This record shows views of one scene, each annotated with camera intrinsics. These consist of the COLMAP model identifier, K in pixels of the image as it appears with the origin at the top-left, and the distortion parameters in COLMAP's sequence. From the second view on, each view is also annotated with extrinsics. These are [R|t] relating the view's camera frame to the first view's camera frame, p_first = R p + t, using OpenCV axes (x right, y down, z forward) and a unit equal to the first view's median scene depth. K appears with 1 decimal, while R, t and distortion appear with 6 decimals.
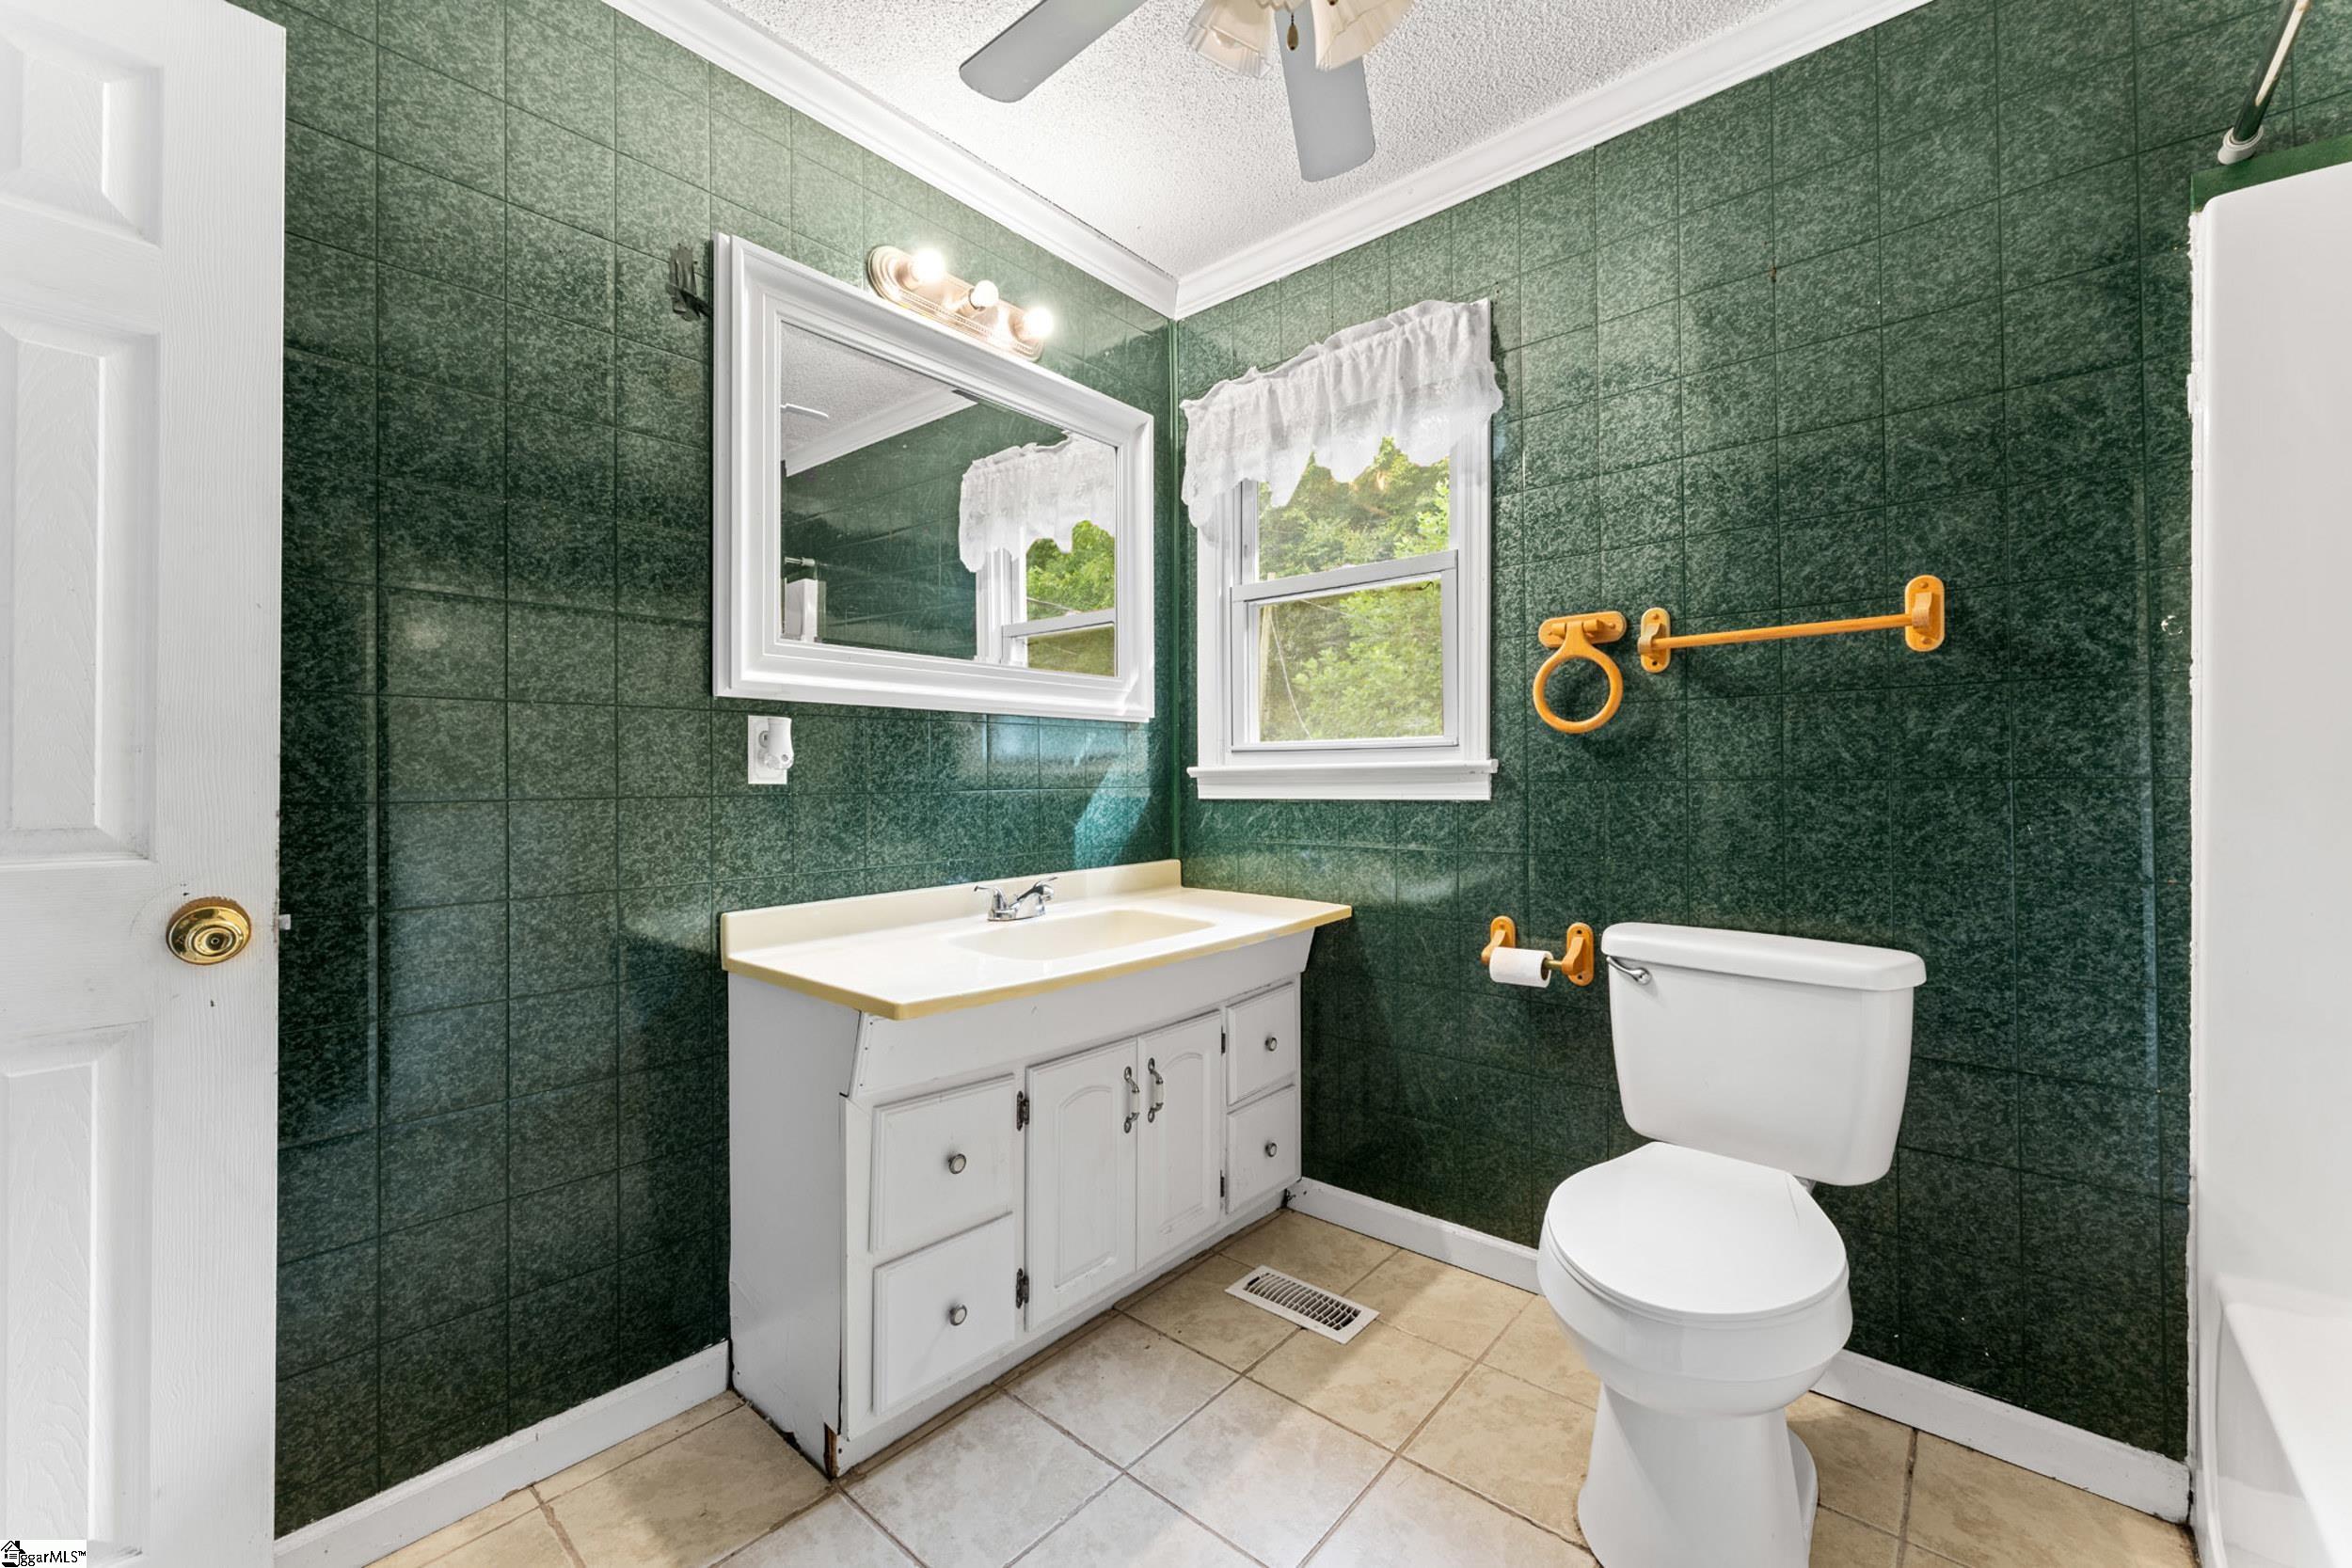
lens RADIAL K [[943.1, 0, 1175.2], [0, 943.1, 778.9], [0, 0, 1]] dist [-0.001231, -0.000227]
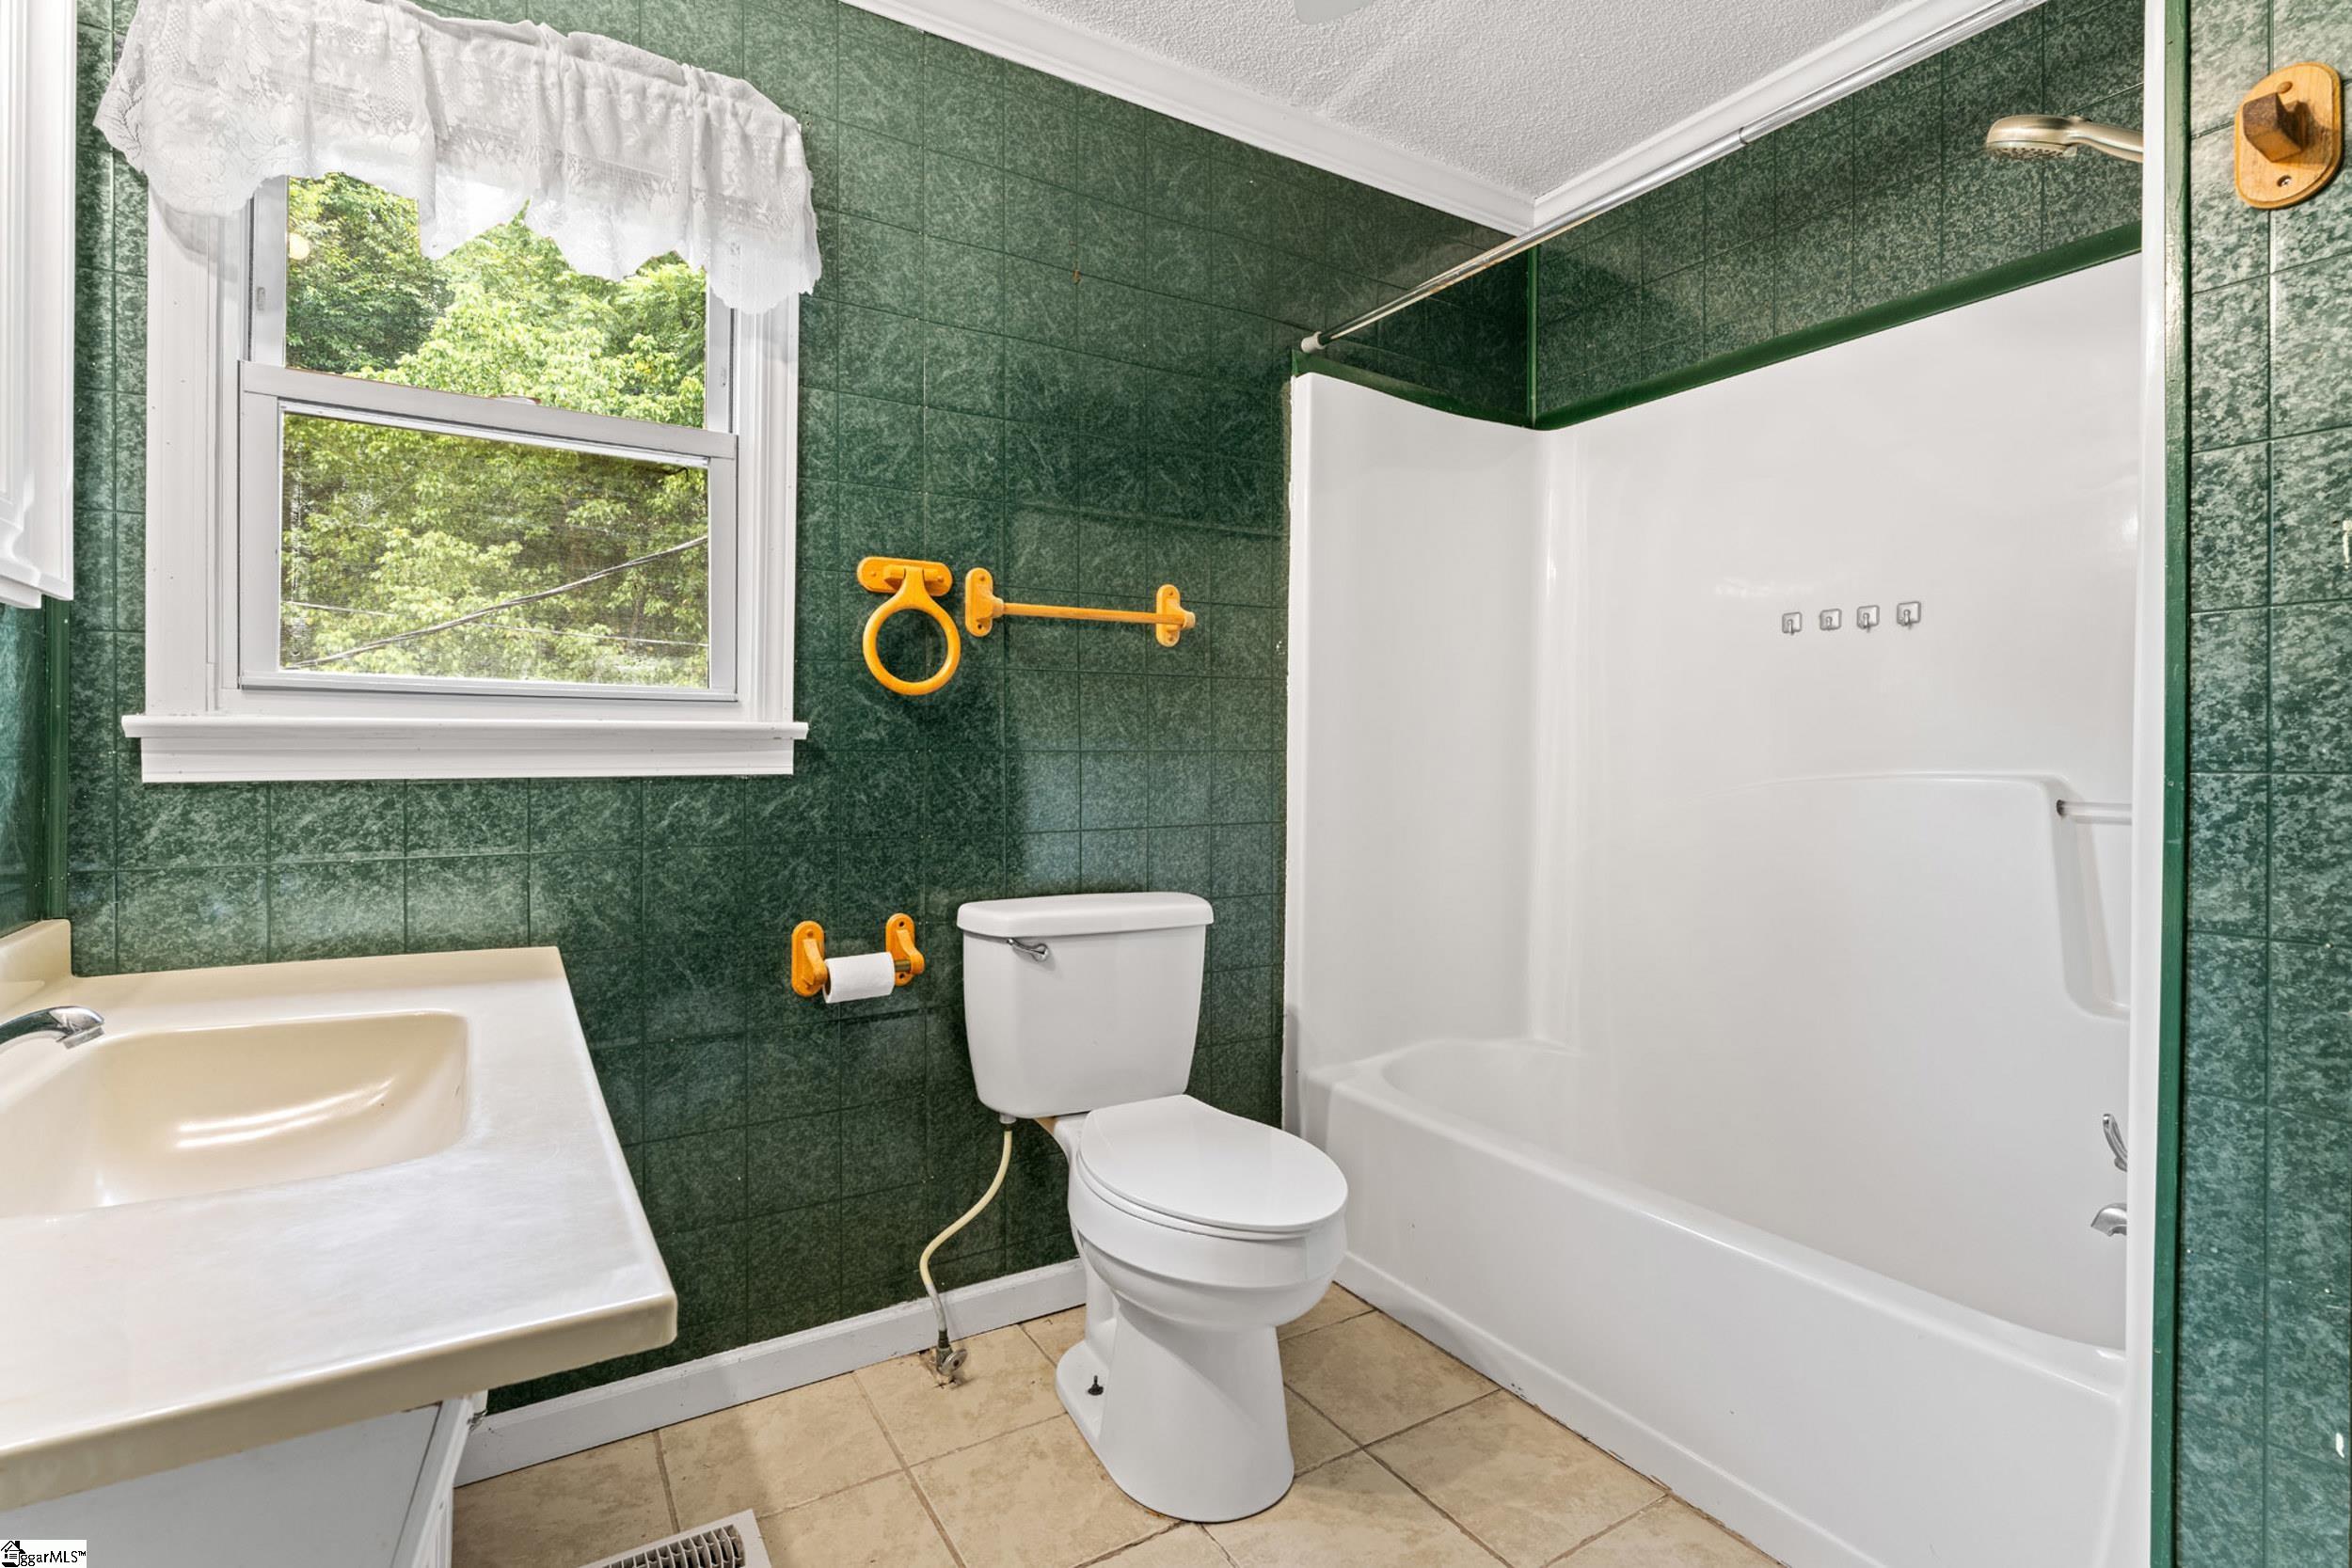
lens RADIAL K [[1101.4, 0, 1175.0], [0, 1101.4, 761.0], [0, 0, 1]] dist [0.001440, -0.000261]
pose [[0.303591, -0.001447, 0.952801, -0.456052], [-0.006487, 0.999973, 0.003585, 0.006596], [-0.952780, -0.007270, 0.303573, 0.447054]]
